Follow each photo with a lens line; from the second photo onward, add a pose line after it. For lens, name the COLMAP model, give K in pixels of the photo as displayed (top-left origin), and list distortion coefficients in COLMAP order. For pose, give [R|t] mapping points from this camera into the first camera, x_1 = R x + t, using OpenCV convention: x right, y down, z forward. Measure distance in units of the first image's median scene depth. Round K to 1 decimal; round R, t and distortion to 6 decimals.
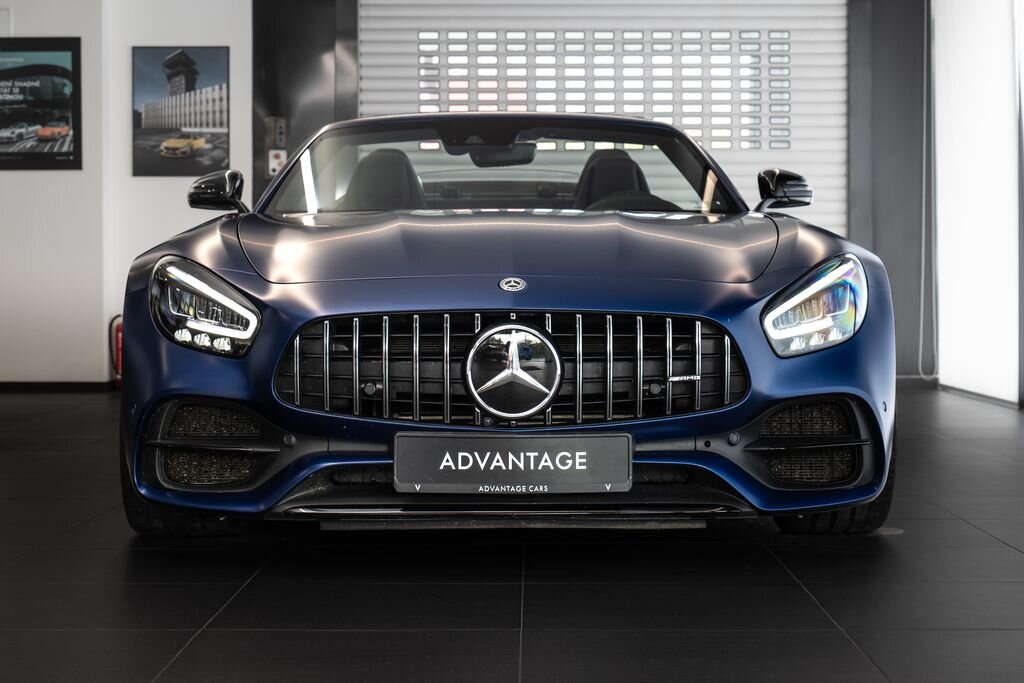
lens RADIAL K [[1876.8, 0, 515.8], [0, 1876.8, 340.8], [0, 0, 1]] dist [0.048610, 0.000000]
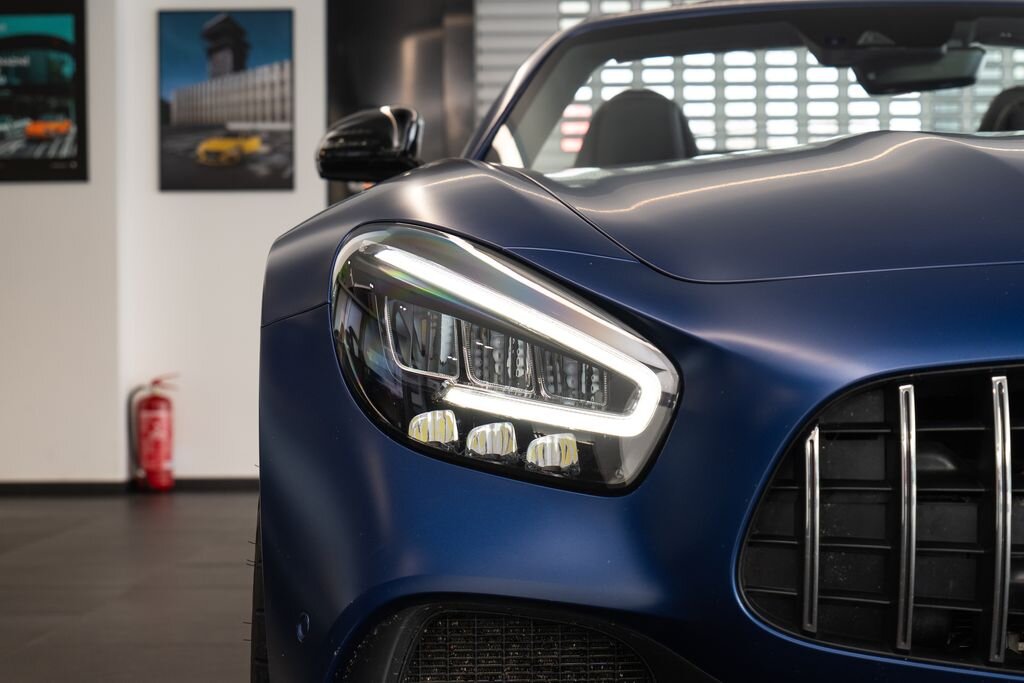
lens RADIAL K [[1876.8, 0, 503.6], [0, 1876.8, 342.6], [0, 0, 1]] dist [0.048610, 0.000000]
pose [[0.999944, -0.009997, 0.003527, -0.118838], [0.010119, 0.999275, -0.036703, -0.004309], [-0.003158, 0.036737, 0.999320, 0.451448]]
